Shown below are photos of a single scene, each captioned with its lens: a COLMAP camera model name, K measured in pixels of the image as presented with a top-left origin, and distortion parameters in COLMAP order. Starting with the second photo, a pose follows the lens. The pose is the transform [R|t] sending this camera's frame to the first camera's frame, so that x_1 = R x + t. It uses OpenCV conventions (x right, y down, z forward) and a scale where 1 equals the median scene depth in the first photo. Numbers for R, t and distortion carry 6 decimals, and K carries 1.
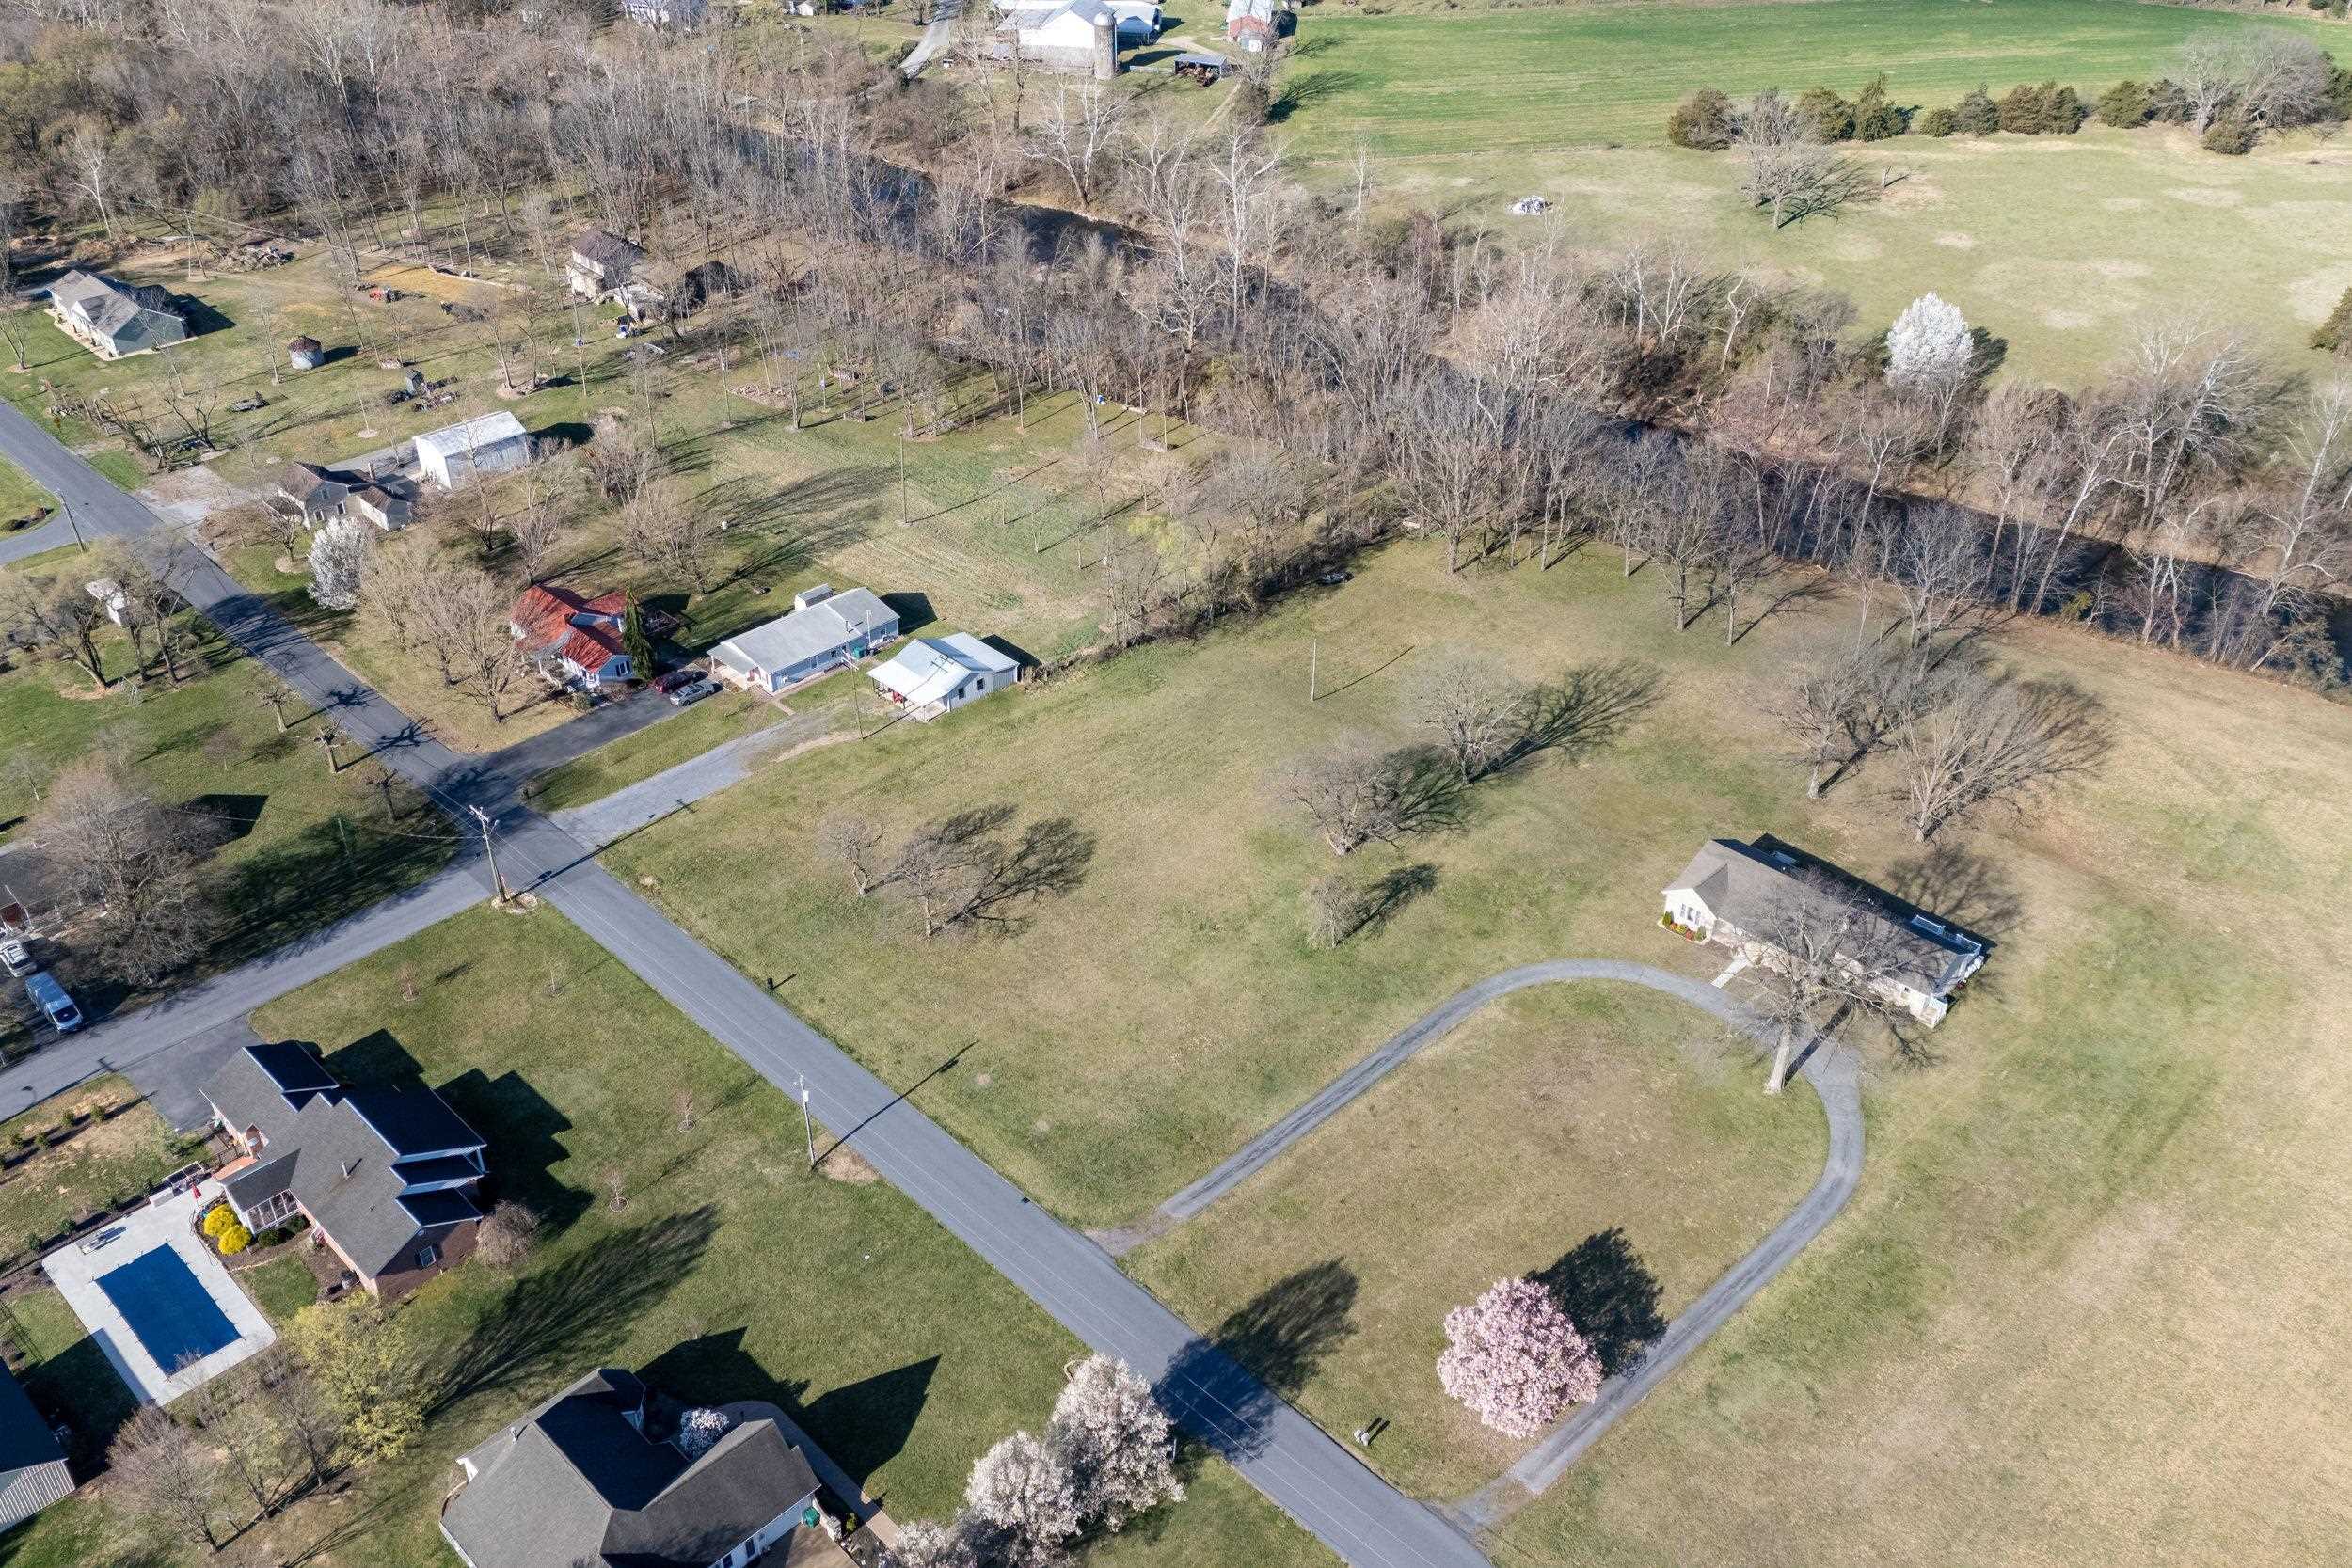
lens RADIAL K [[2015.9, 0, 1179.0], [0, 2015.9, 799.7], [0, 0, 1]] dist [0.086321, -0.094856]
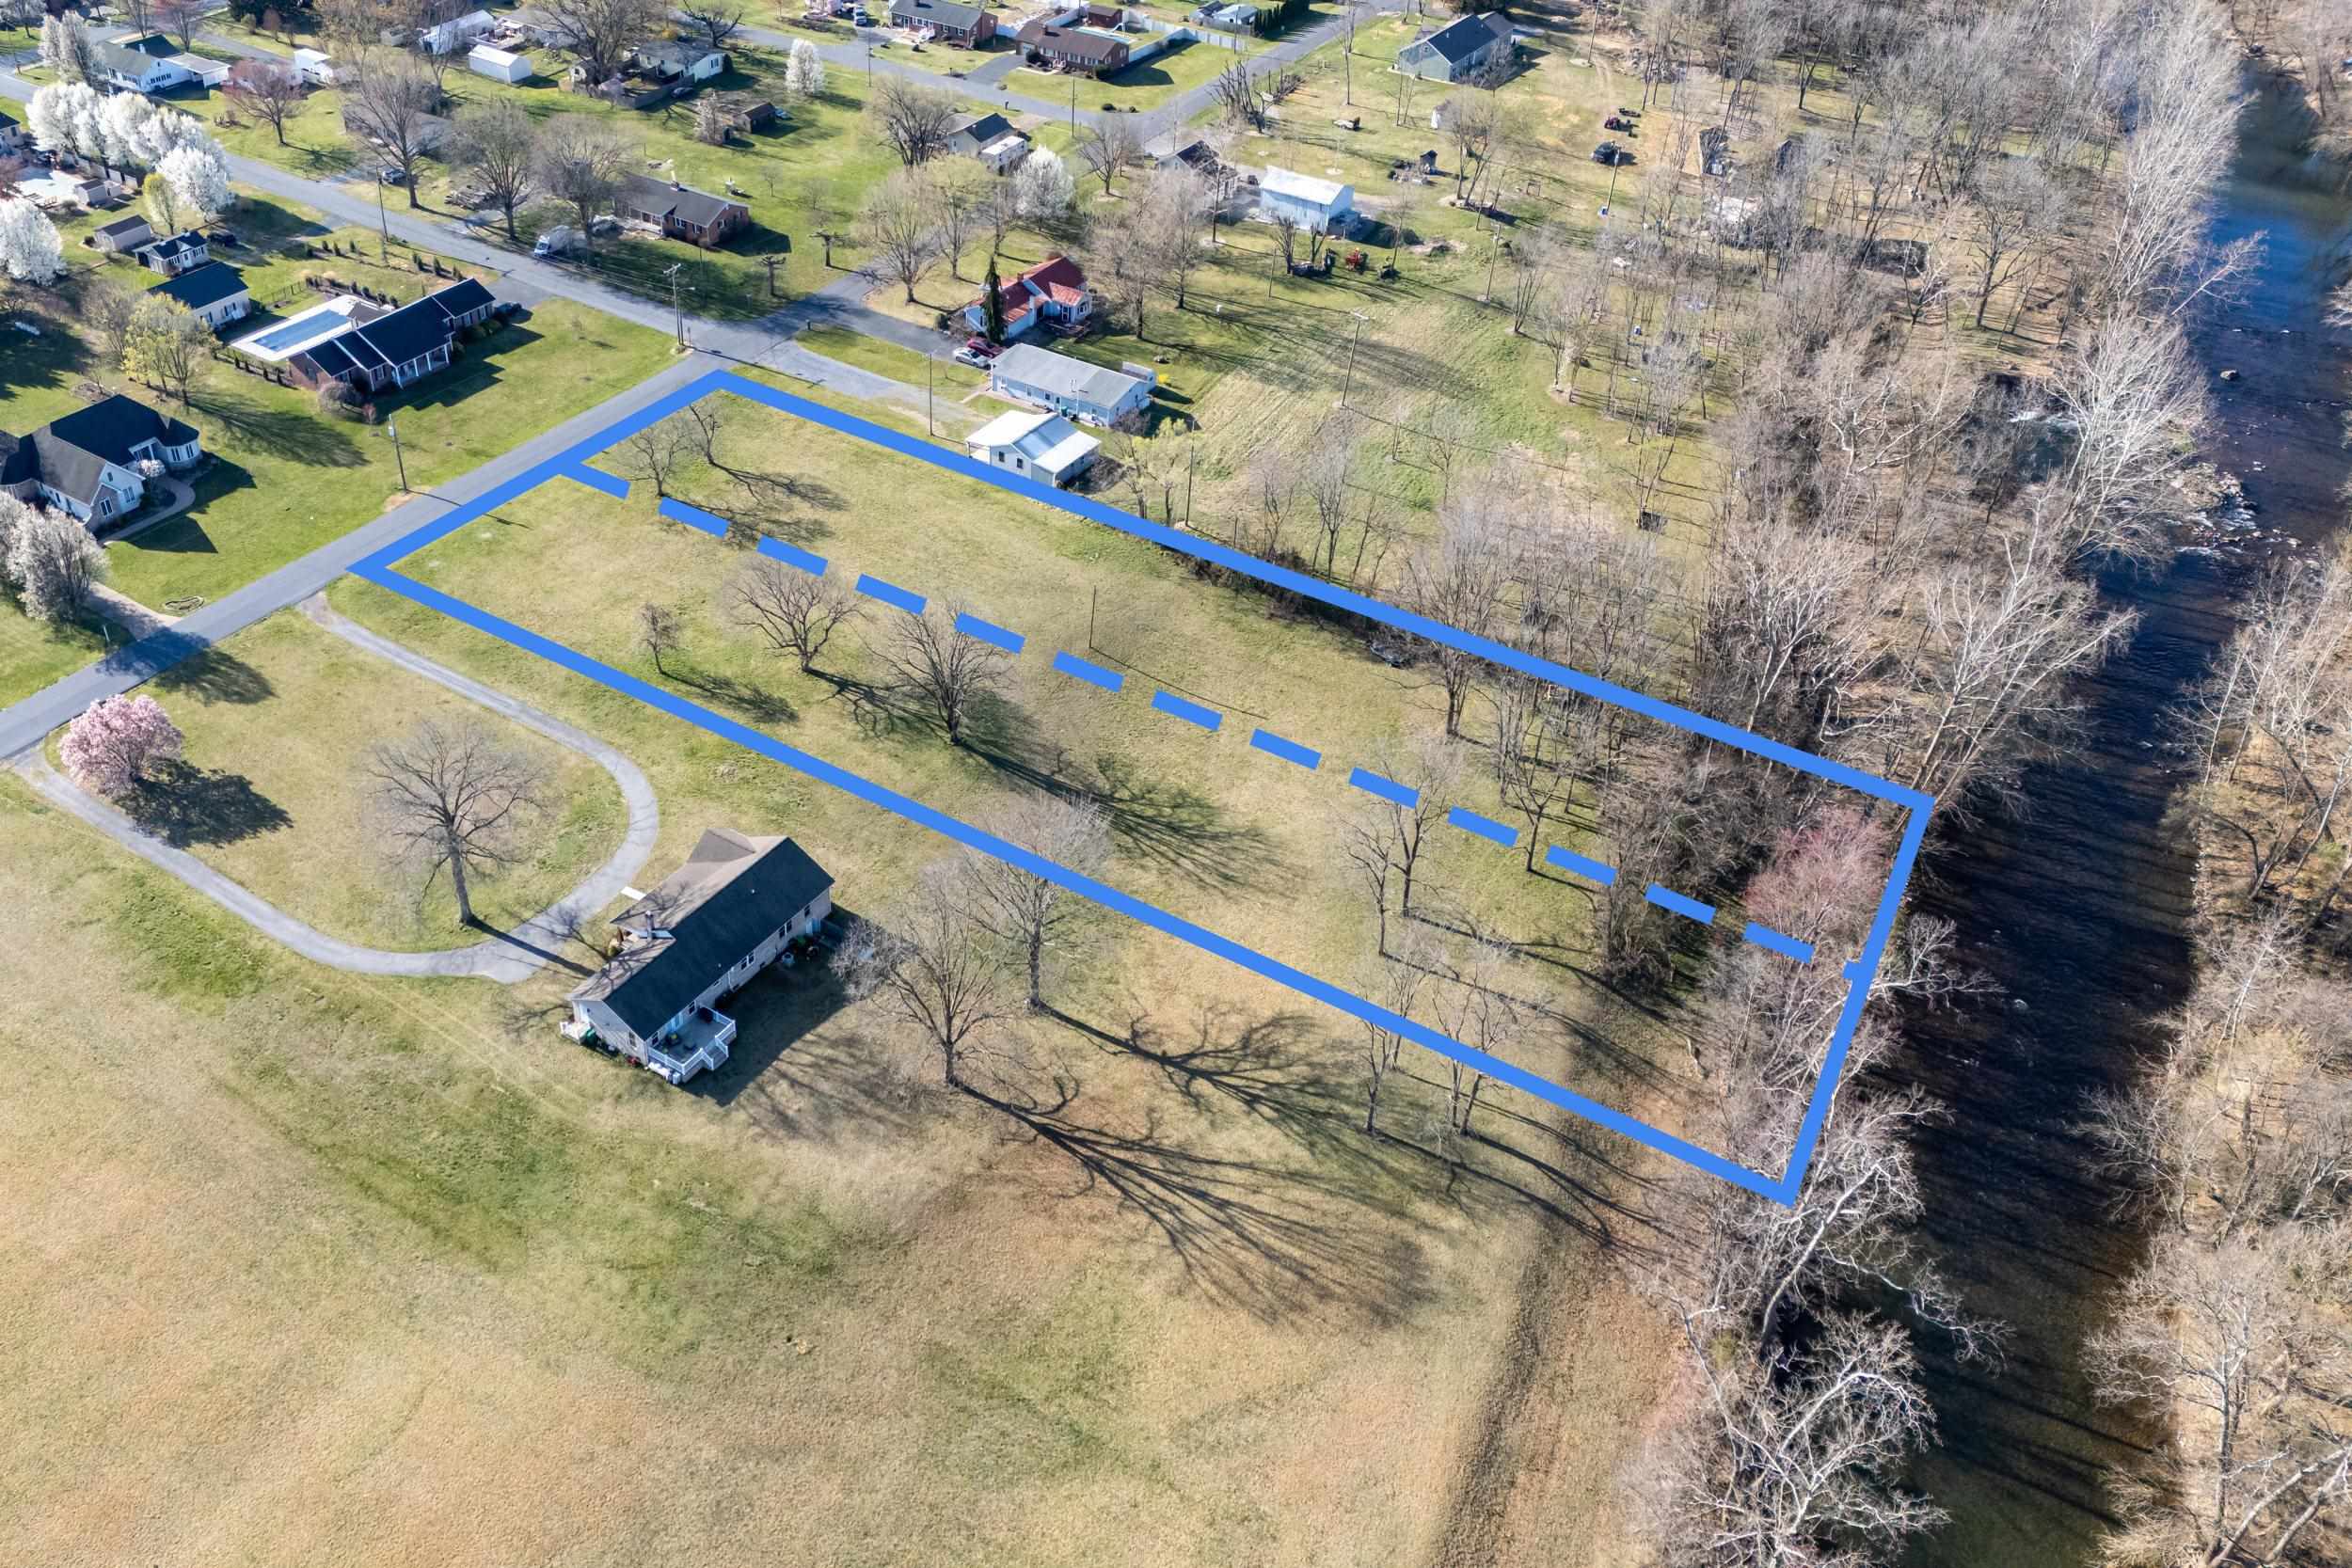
lens RADIAL K [[2020.6, 0, 955.1], [0, 2020.6, 784.5], [0, 0, 1]] dist [0.148739, -0.305059]
pose [[0.158306, 0.589705, -0.791951, 0.918255], [-0.559951, 0.714236, 0.419906, -0.397064], [0.813261, 0.376980, 0.443274, 0.591454]]
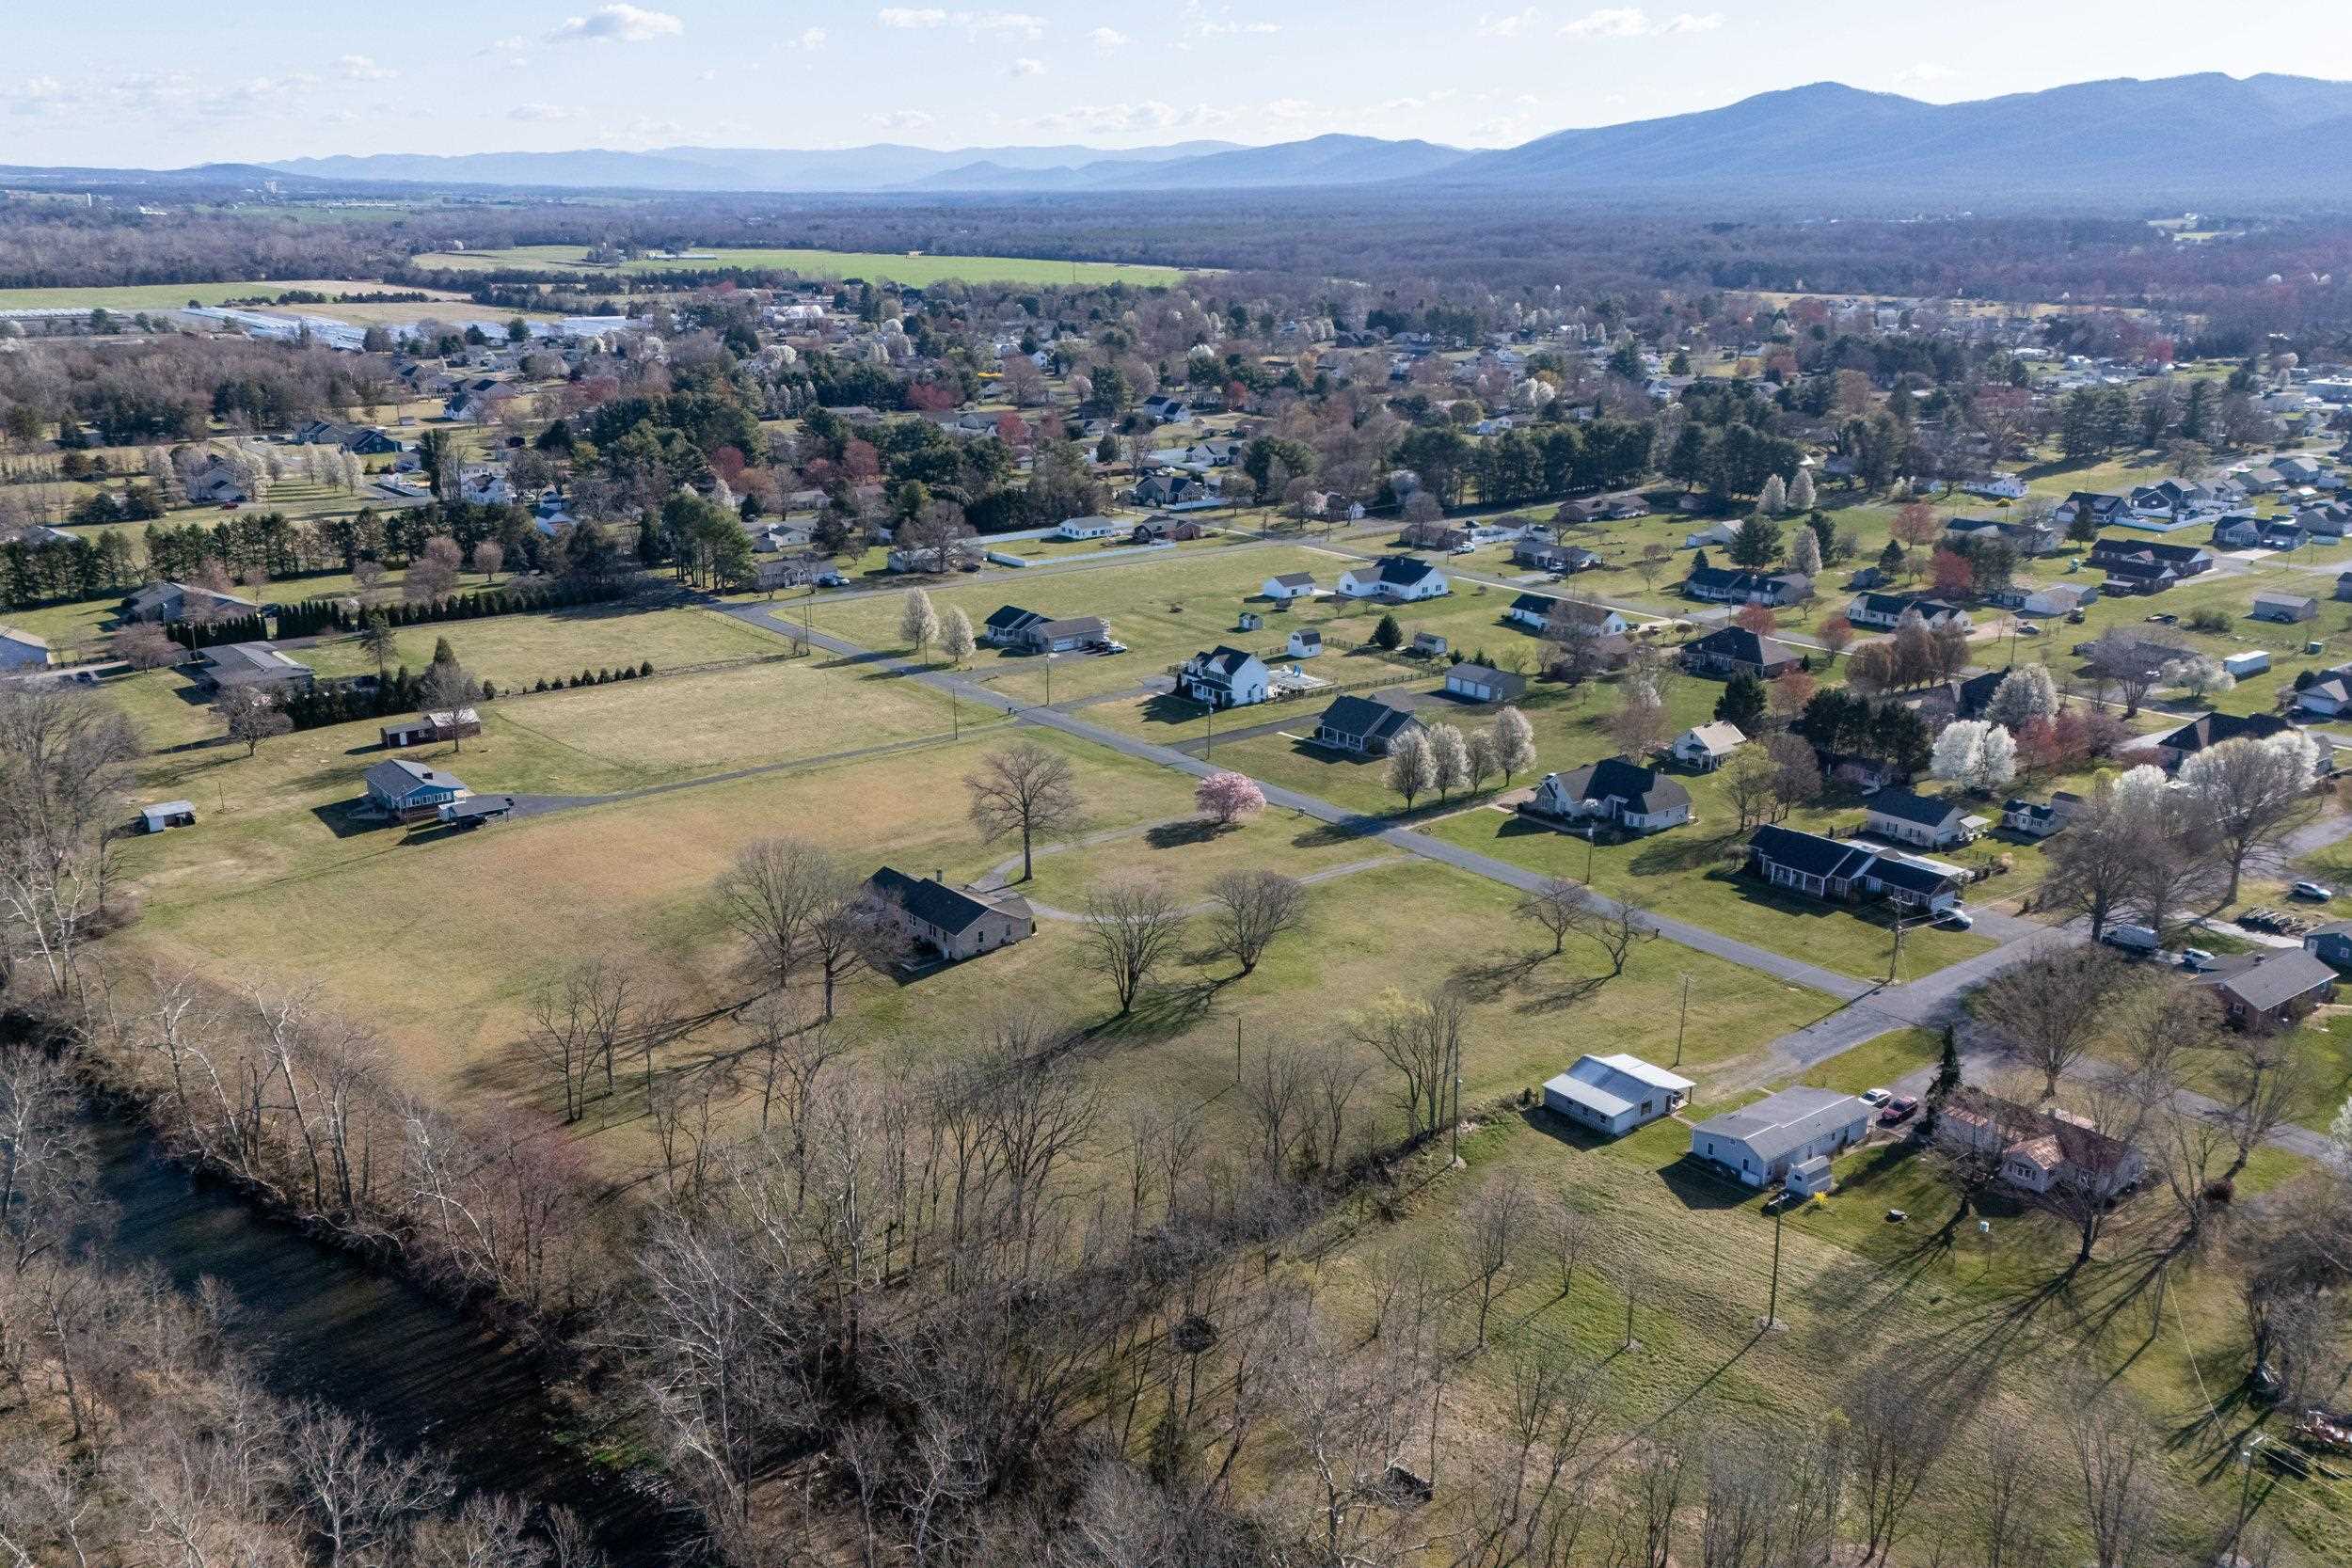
lens RADIAL K [[2022.3, 0, 1176.0], [0, 2022.3, 784.0], [0, 0, 1]] dist [0.146246, -0.302263]
pose [[-0.994205, -0.043888, 0.098129, 0.005563], [0.048141, 0.634418, 0.771489, -0.997255], [-0.096114, 0.771743, -0.628629, 1.643125]]
